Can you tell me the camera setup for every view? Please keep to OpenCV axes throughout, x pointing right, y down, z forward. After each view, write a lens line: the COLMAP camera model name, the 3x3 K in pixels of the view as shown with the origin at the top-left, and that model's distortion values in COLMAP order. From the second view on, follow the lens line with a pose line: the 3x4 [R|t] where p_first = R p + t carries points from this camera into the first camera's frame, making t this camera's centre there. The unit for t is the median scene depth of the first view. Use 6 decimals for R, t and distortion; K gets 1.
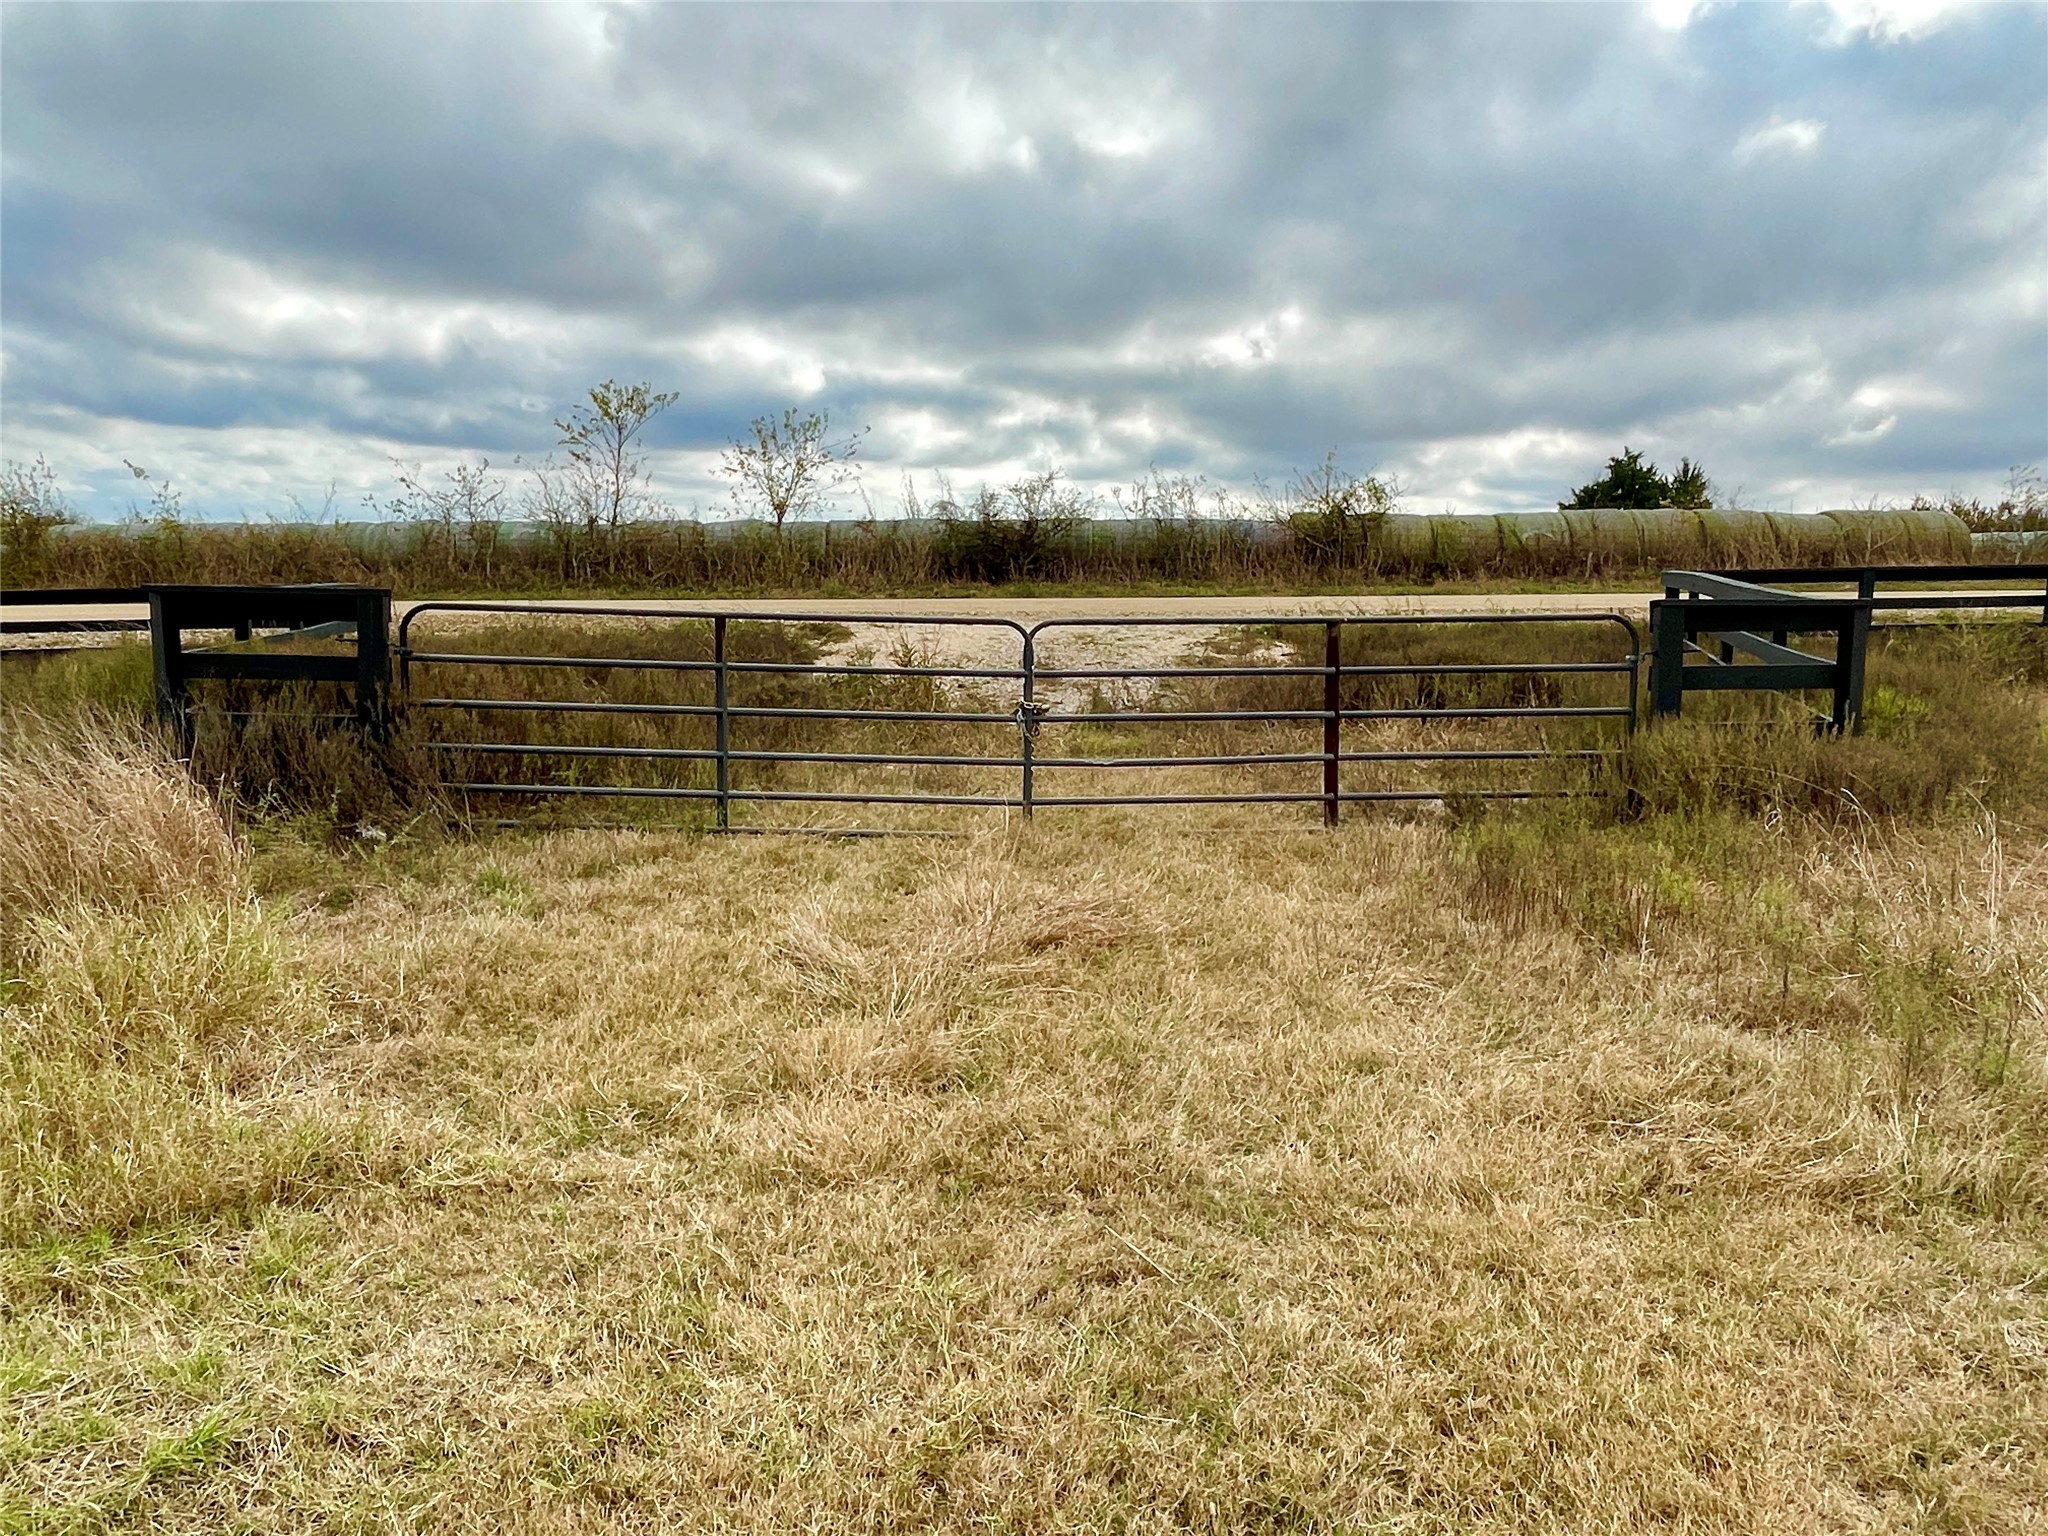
lens RADIAL K [[1452.1, 0, 1024.6], [0, 1452.1, 771.2], [0, 0, 1]] dist [-0.004079, -0.001400]
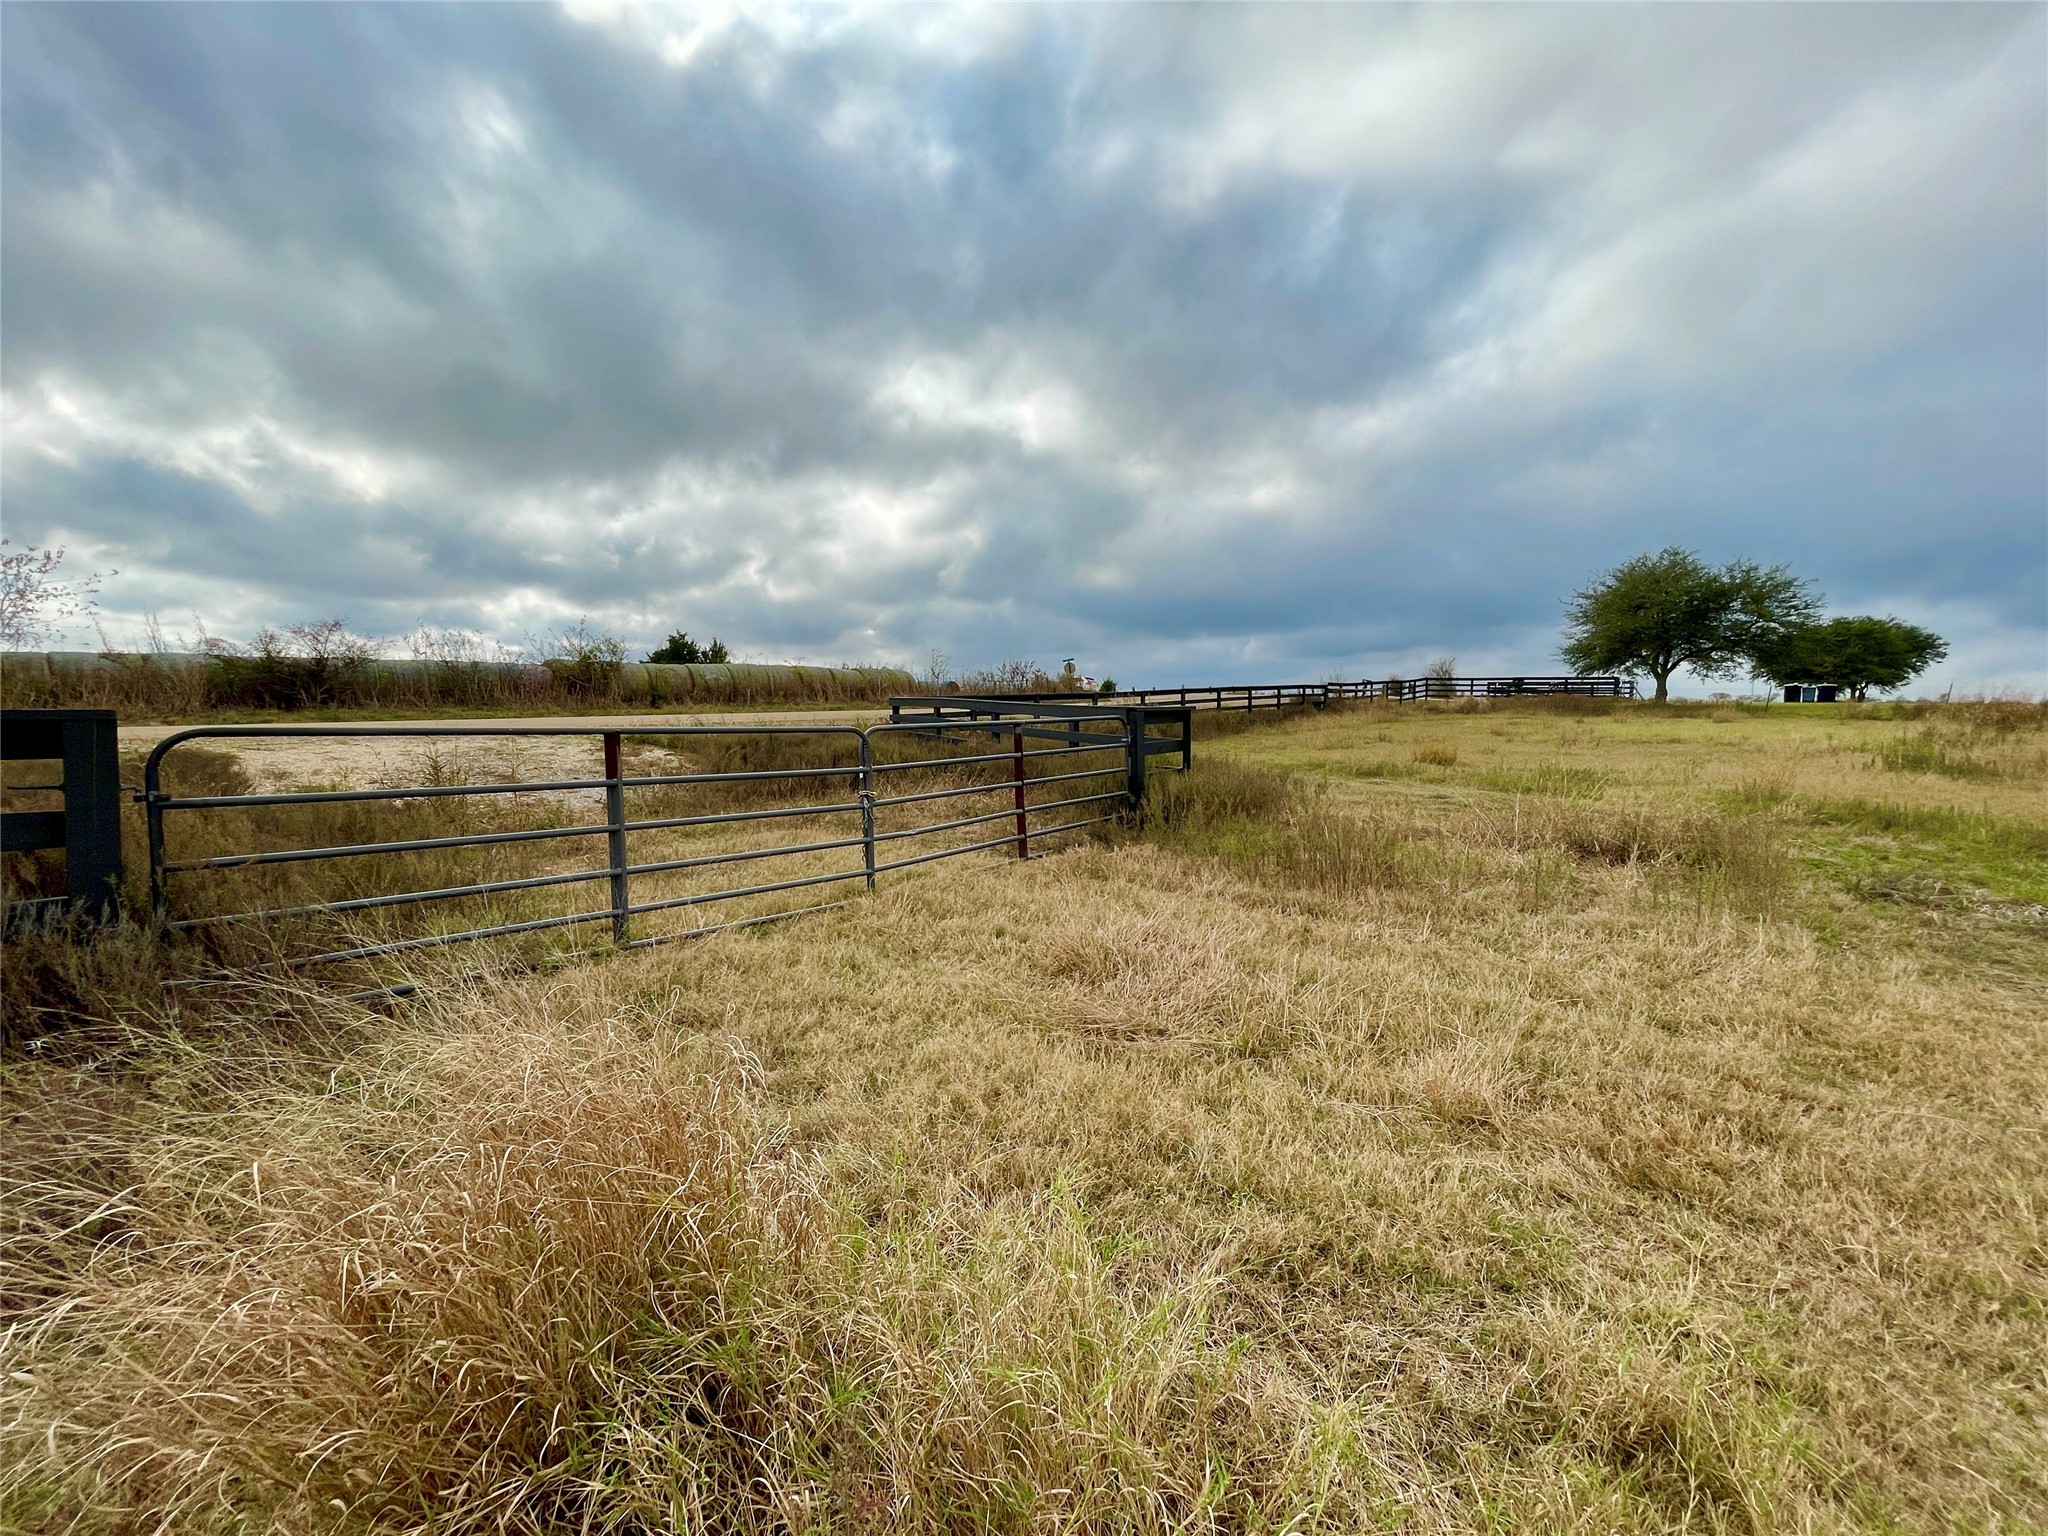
lens RADIAL K [[821.9, 0, 1028.1], [0, 821.9, 761.6], [0, 0, 1]] dist [0.002881, 0.000159]
pose [[0.668828, -0.058662, 0.741099, -0.115499], [0.105975, 0.994225, -0.016942, -0.012627], [-0.735825, 0.089869, 0.671182, 0.110368]]
